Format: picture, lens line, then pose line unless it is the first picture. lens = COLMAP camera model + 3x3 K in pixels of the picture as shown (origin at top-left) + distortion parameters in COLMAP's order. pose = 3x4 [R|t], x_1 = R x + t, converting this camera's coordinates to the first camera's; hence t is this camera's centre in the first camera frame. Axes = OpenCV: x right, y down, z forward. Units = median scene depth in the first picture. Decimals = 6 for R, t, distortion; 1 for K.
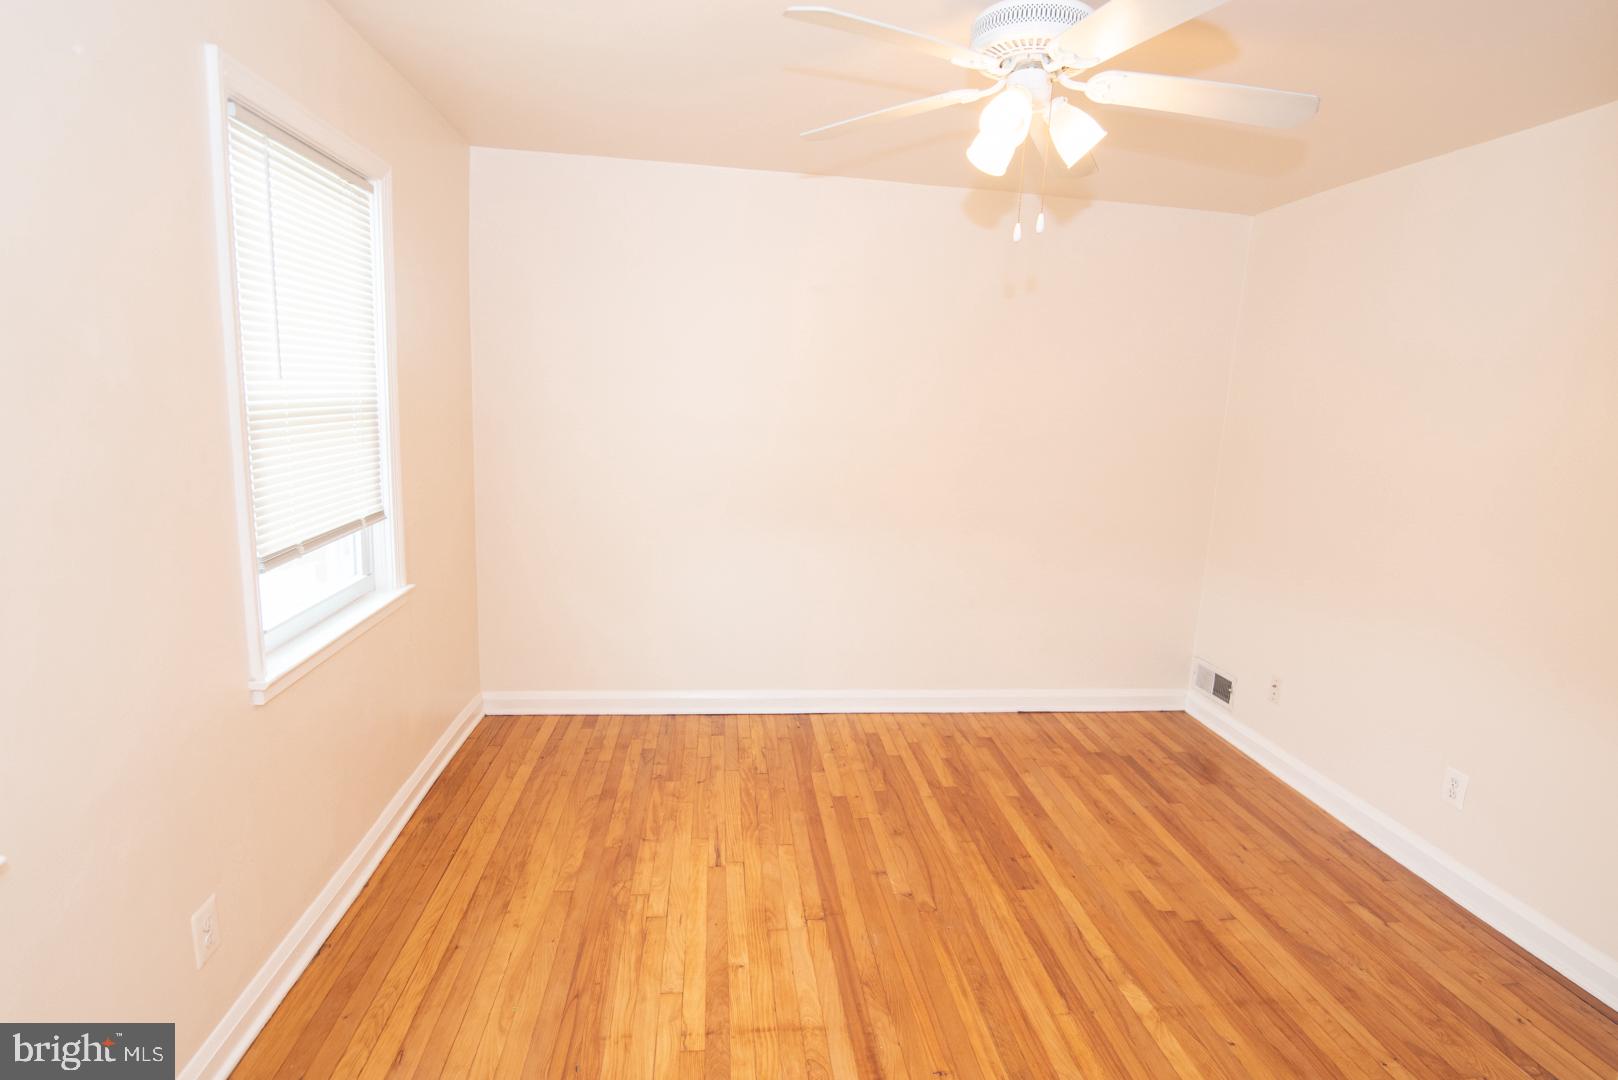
lens RADIAL K [[841.3, 0, 809.0], [0, 841.3, 540.0], [0, 0, 1]] dist [0.000672, -0.000002]
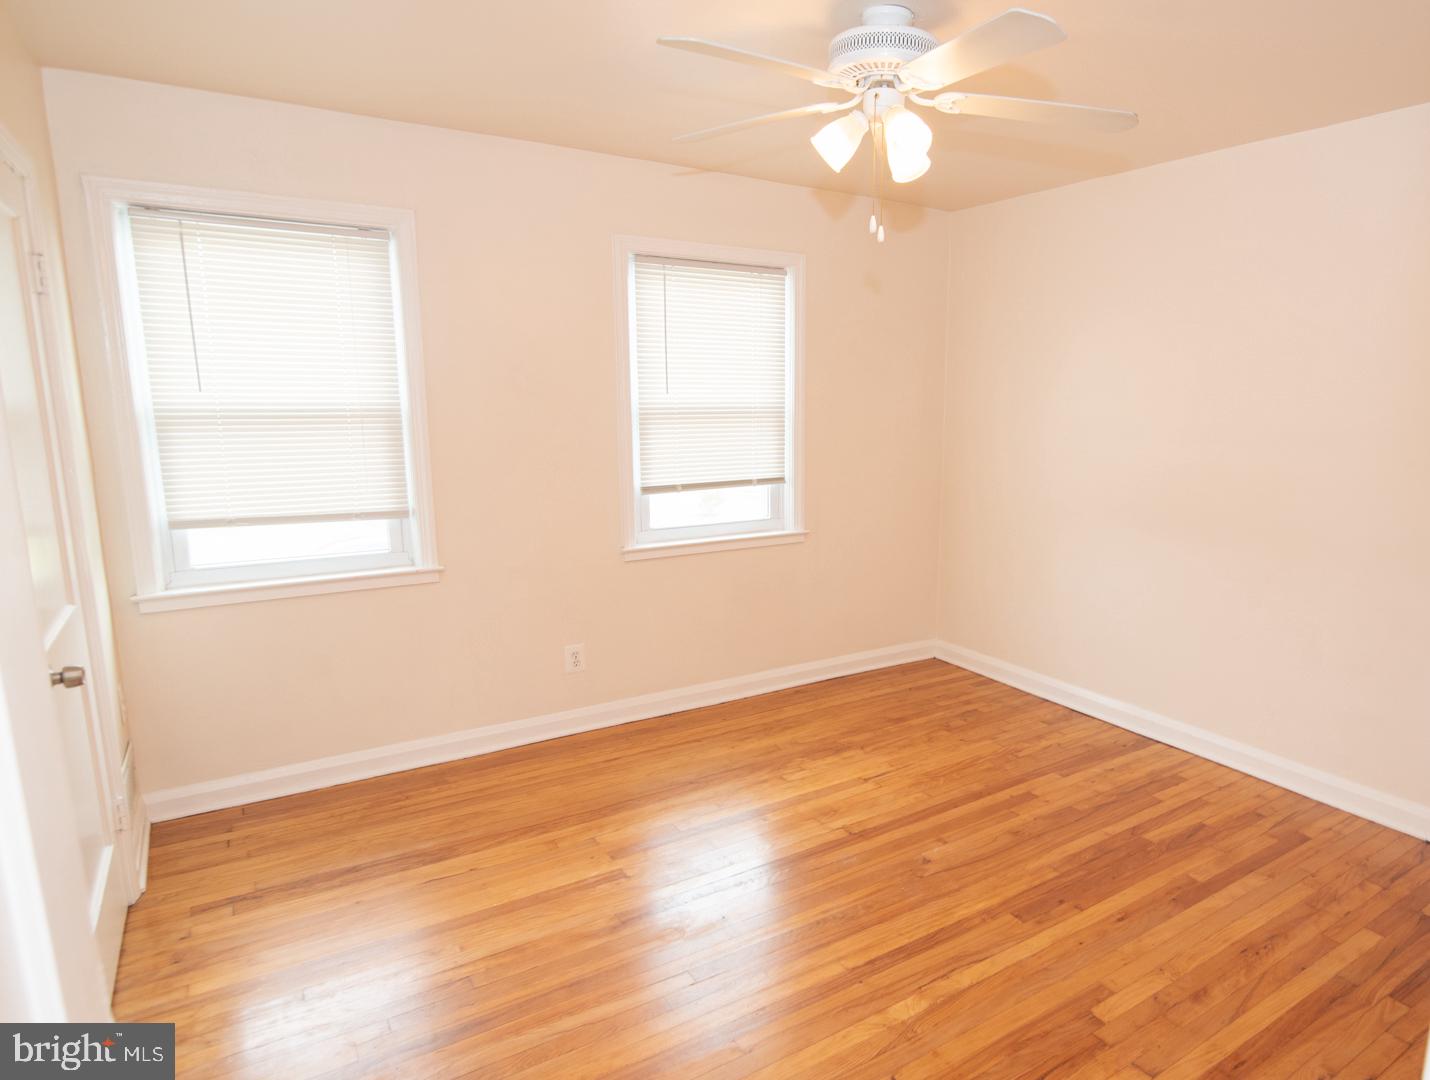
lens RADIAL K [[853.3, 0, 832.7], [0, 853.3, 547.6], [0, 0, 1]] dist [0.022227, 0.000307]
pose [[0.467035, 0.109700, -0.877408, 0.913808], [-0.135371, 0.989448, 0.051652, -0.000854], [0.873815, 0.094652, 0.476957, 0.340618]]
